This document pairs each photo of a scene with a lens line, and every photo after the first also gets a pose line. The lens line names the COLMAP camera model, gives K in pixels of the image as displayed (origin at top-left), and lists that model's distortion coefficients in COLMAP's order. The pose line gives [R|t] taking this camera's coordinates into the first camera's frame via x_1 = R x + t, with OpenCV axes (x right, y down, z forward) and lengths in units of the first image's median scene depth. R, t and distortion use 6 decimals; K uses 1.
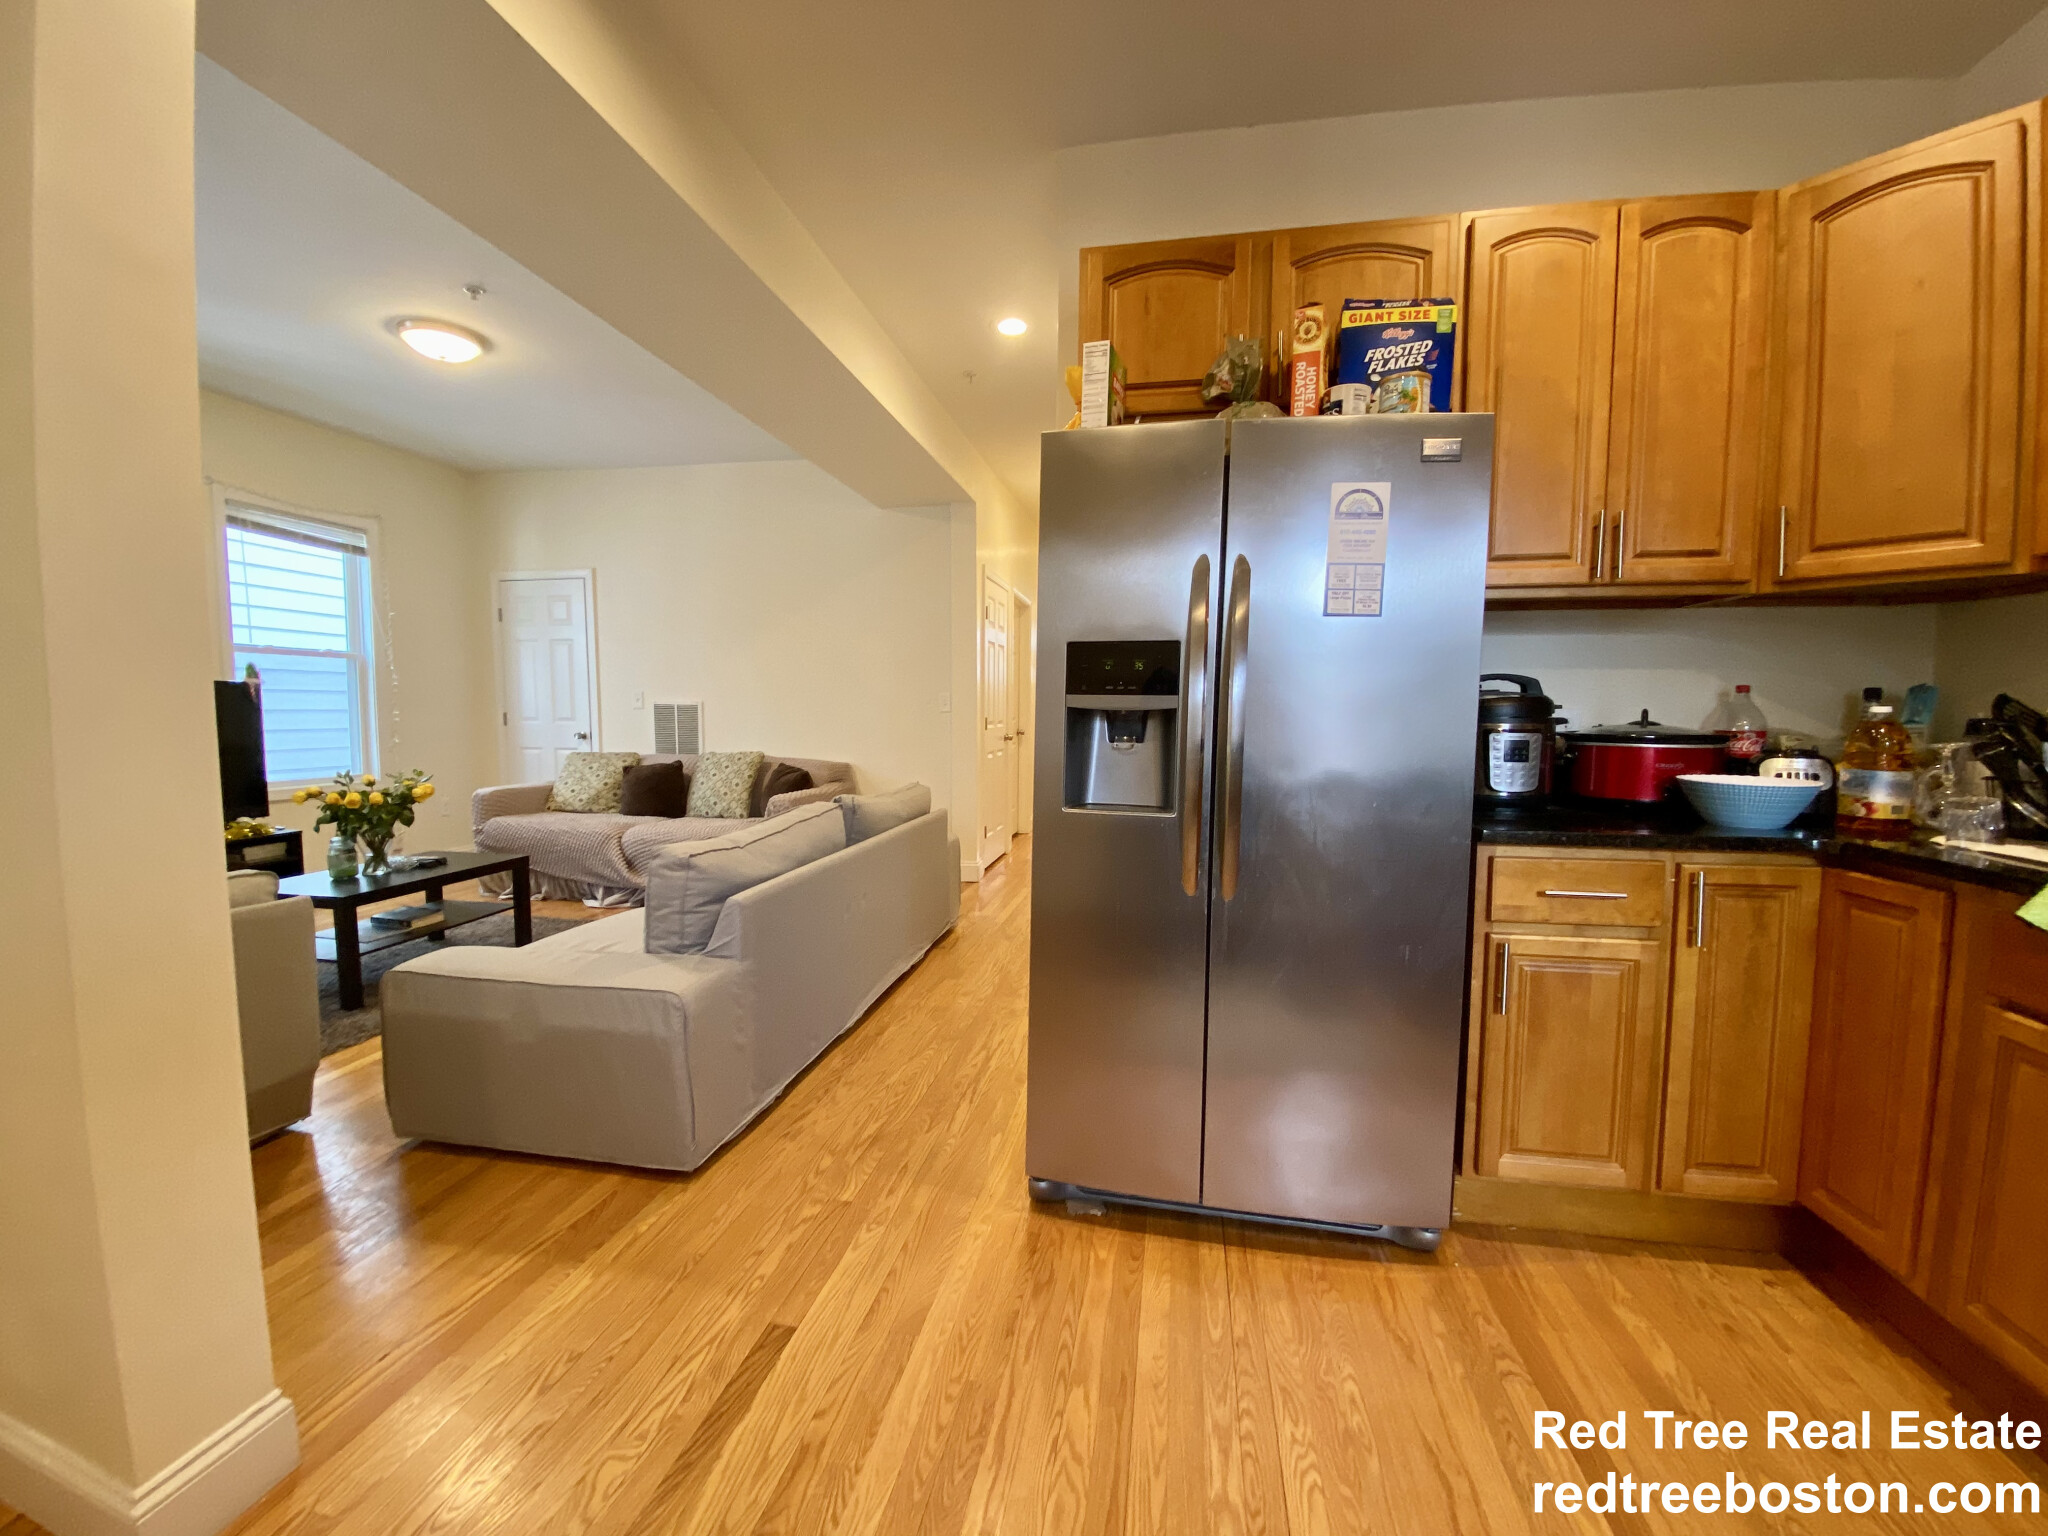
lens RADIAL K [[826.7, 0, 1024.0], [0, 826.7, 768.0], [0, 0, 1]] dist [0.018504, -0.020198]
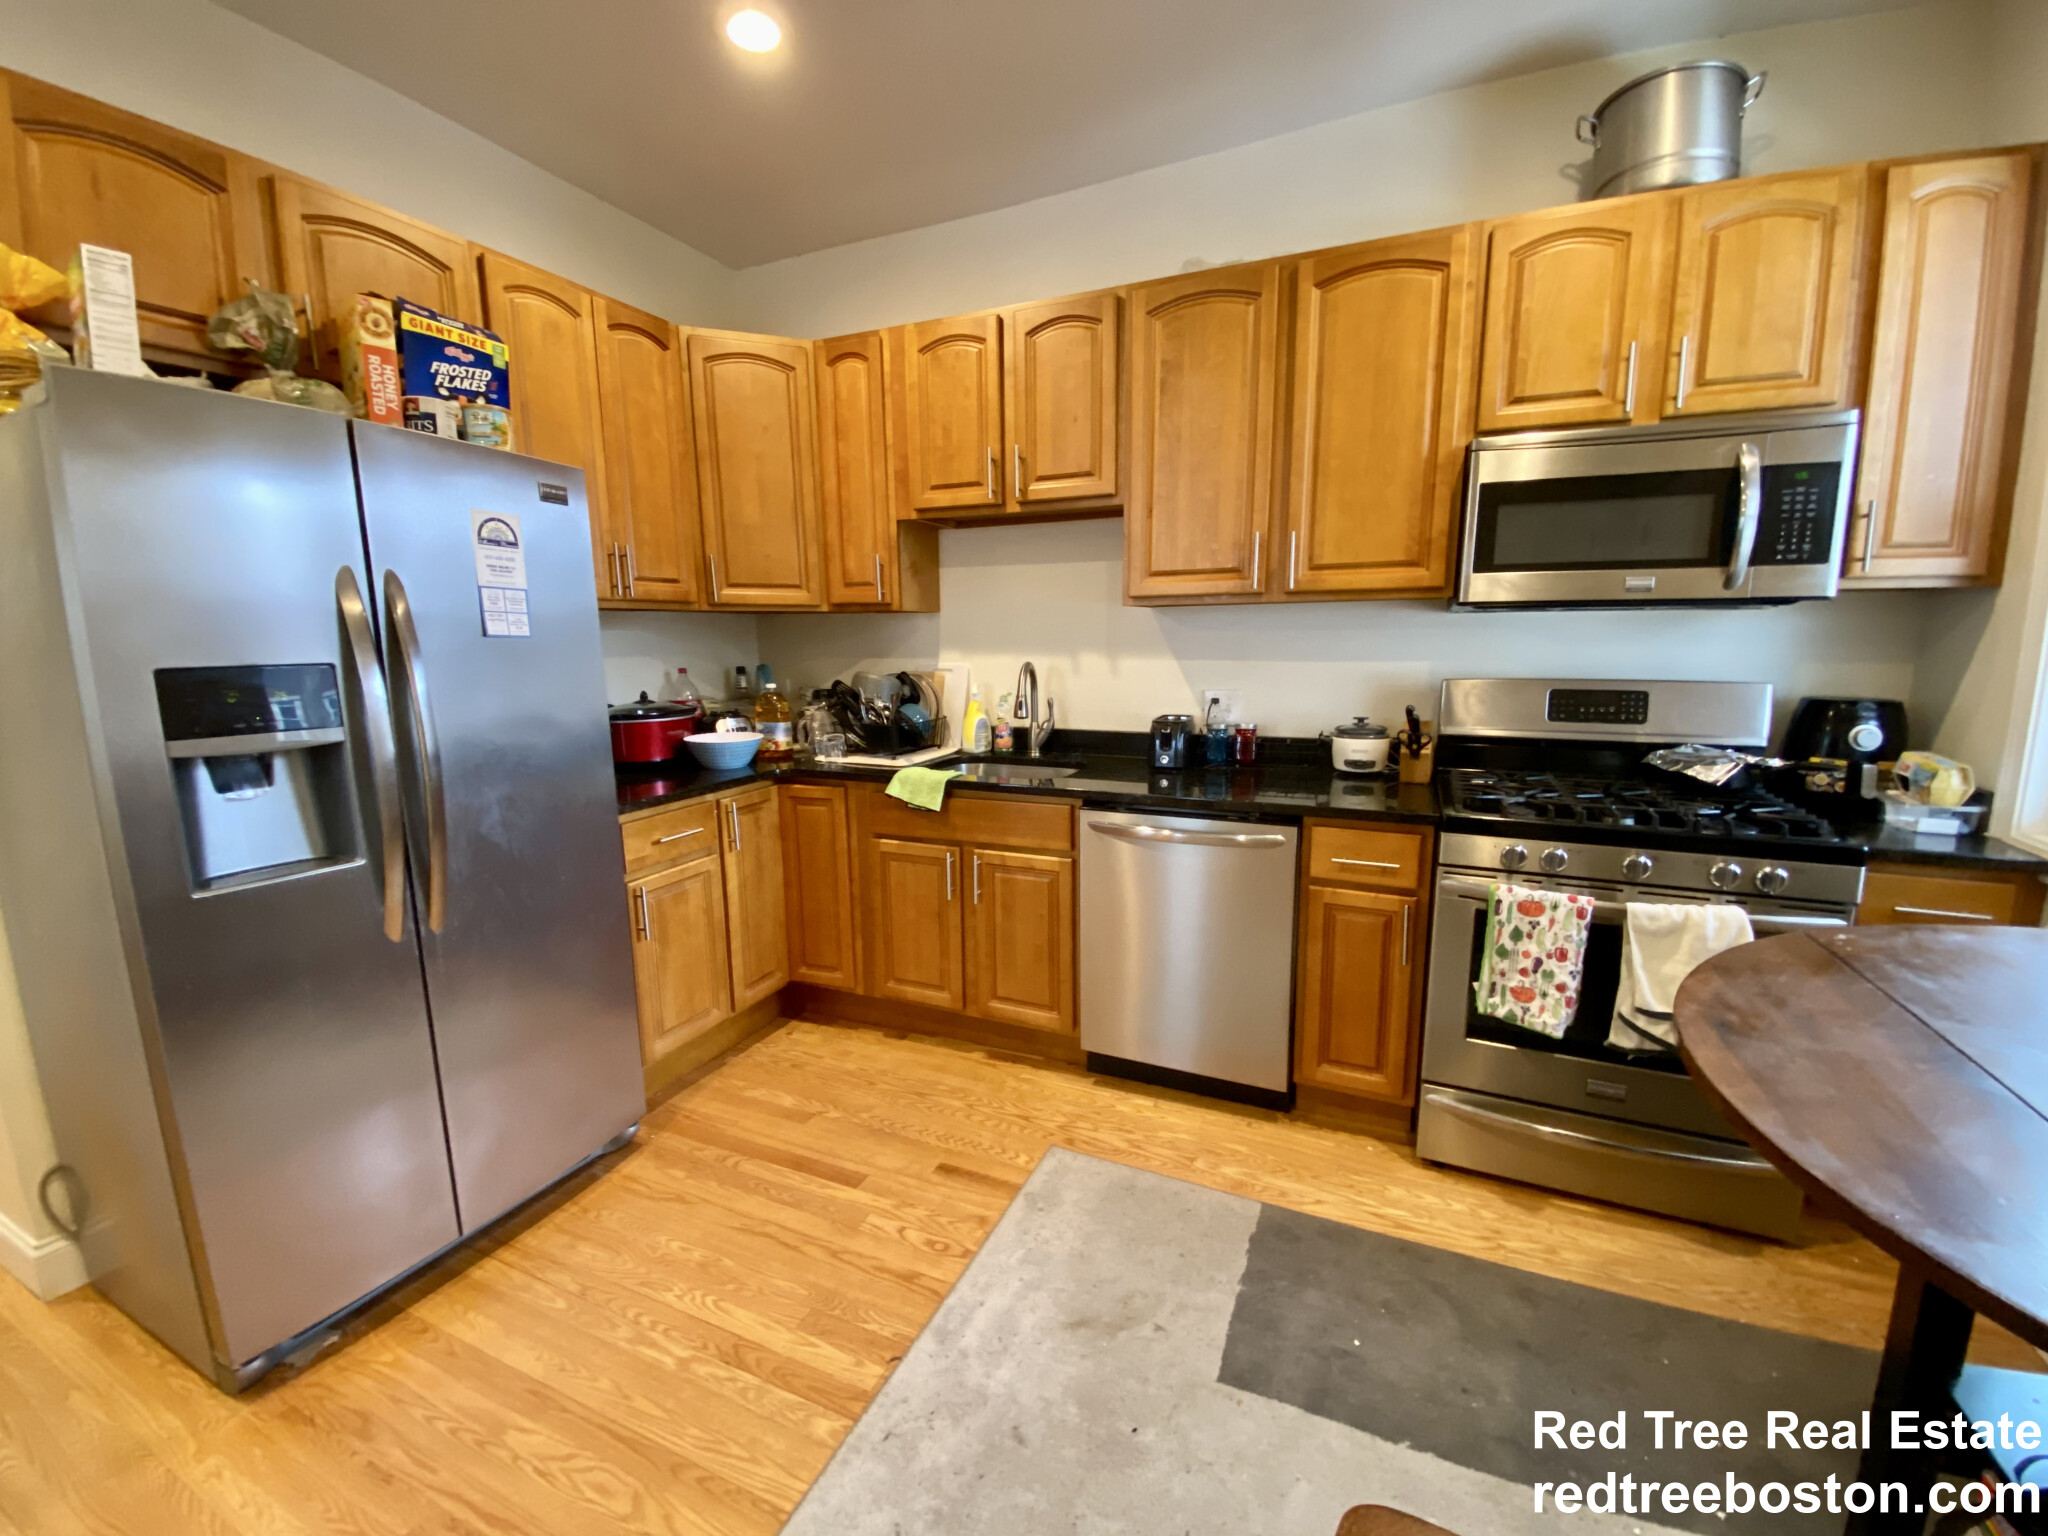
lens RADIAL K [[825.6, 0, 1022.1], [0, 825.6, 769.2], [0, 0, 1]] dist [0.010125, -0.015555]
pose [[0.238782, -0.169014, 0.956252, -0.482663], [0.082944, 0.984688, 0.153328, -0.119215], [-0.967524, 0.042704, 0.249145, 0.090113]]
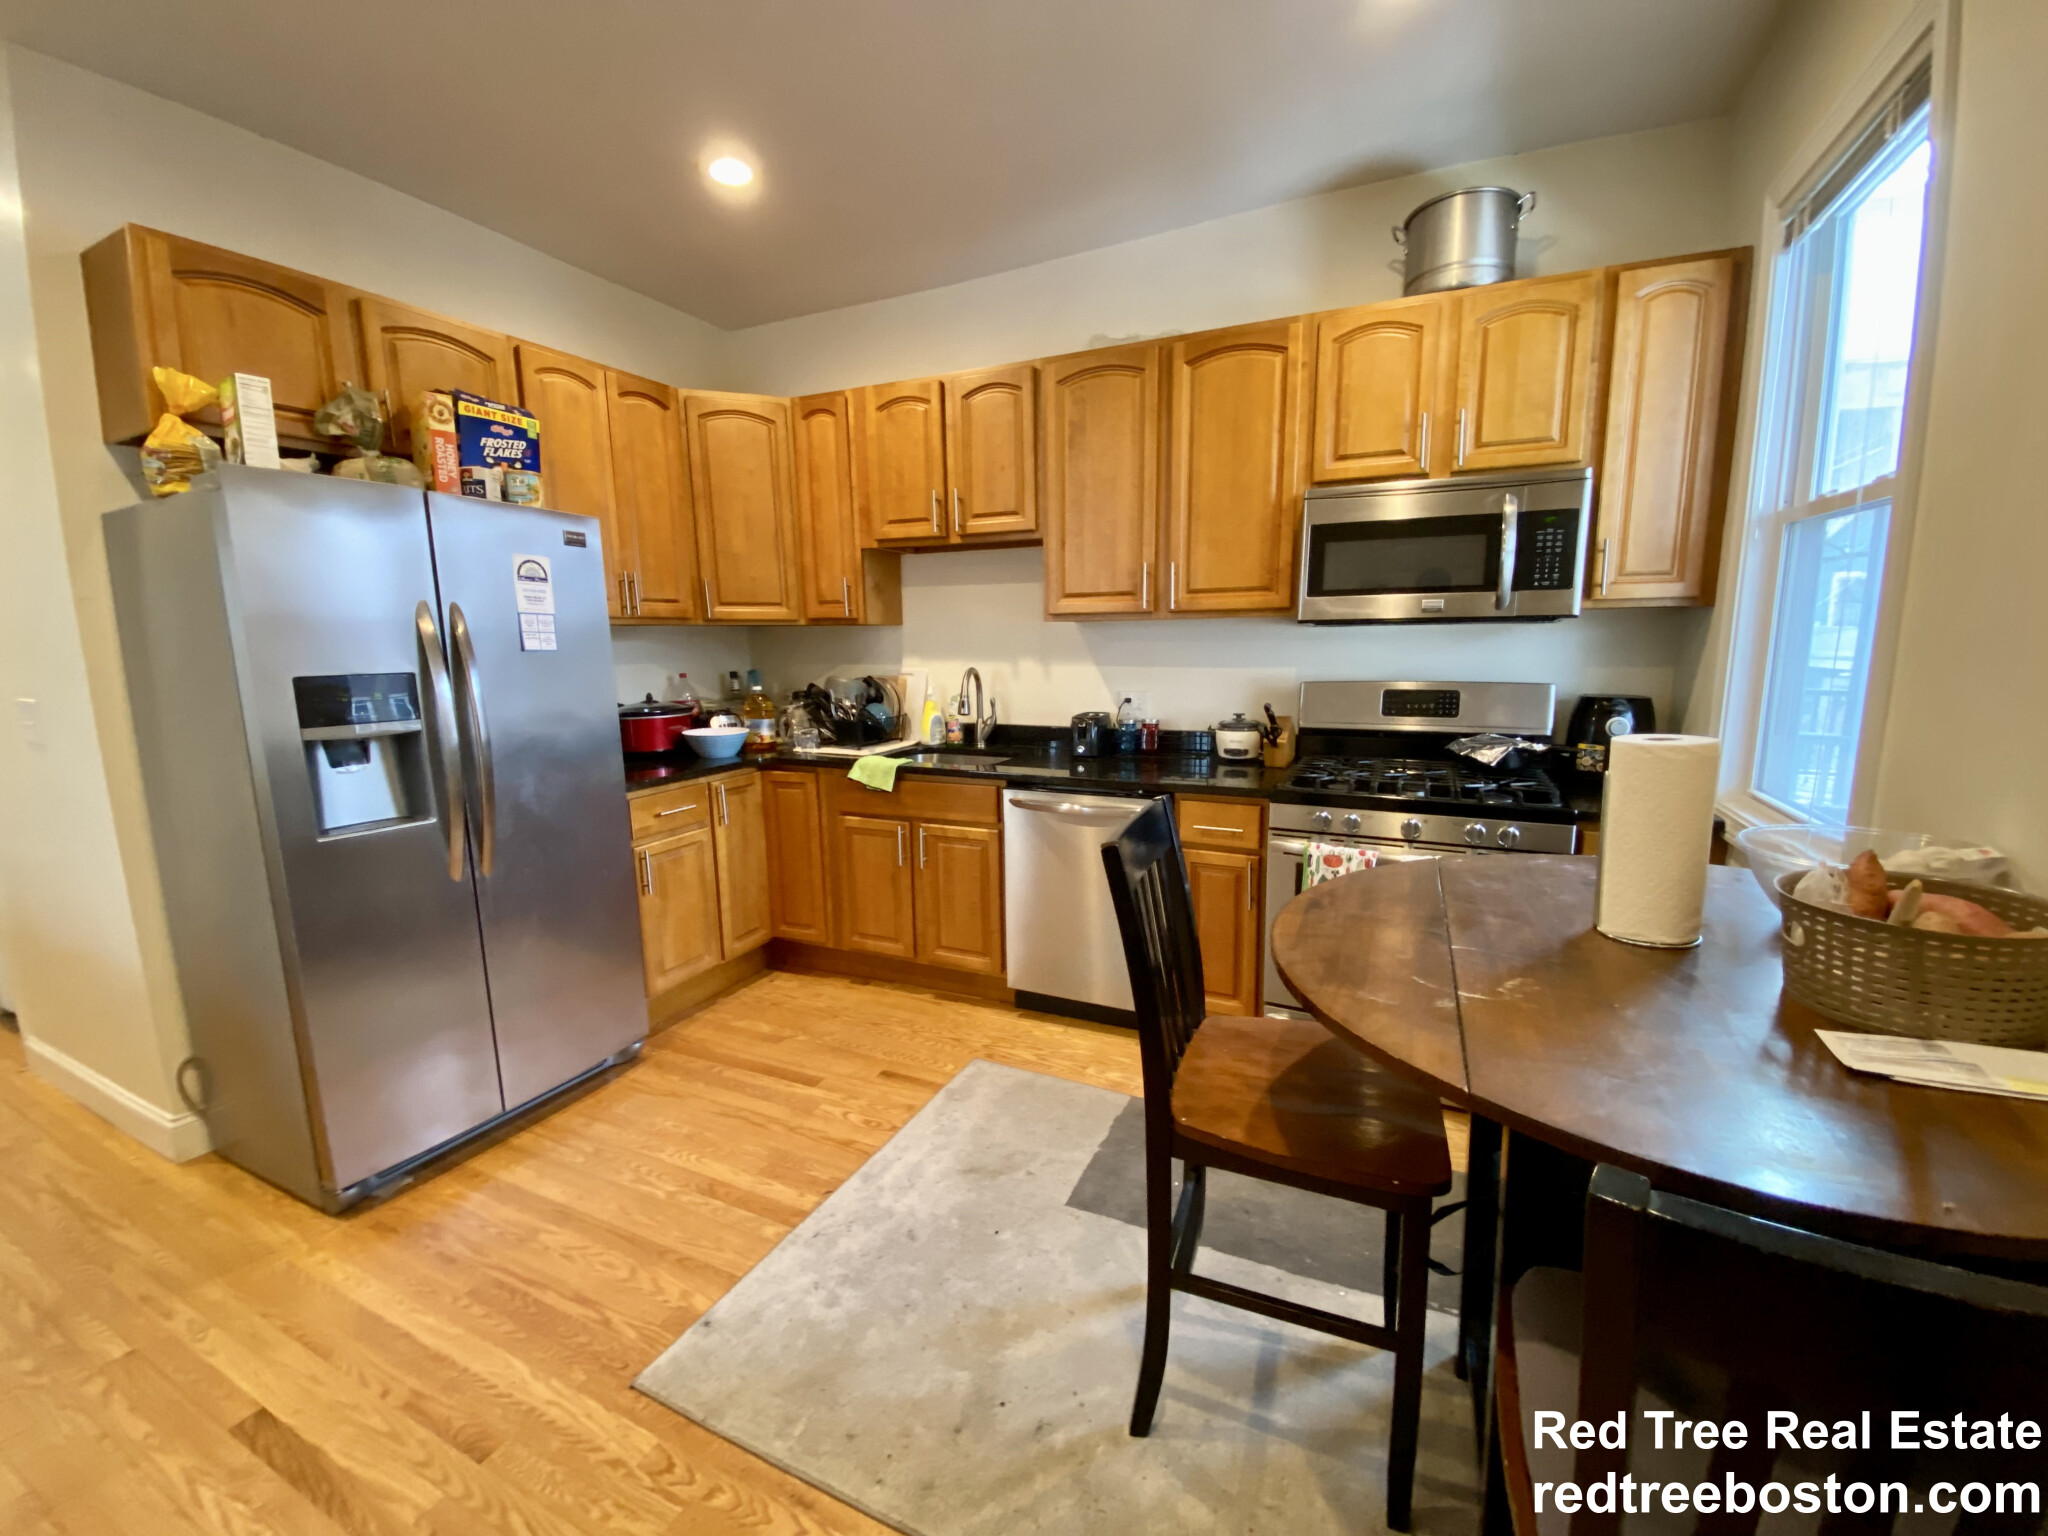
lens RADIAL K [[826.7, 0, 1024.0], [0, 826.7, 768.0], [0, 0, 1]] dist [0.018504, -0.020198]
pose [[0.253826, -0.166438, 0.952823, -0.736088], [0.086504, 0.985043, 0.149023, -0.123335], [-0.963374, 0.044597, 0.264427, -0.141279]]
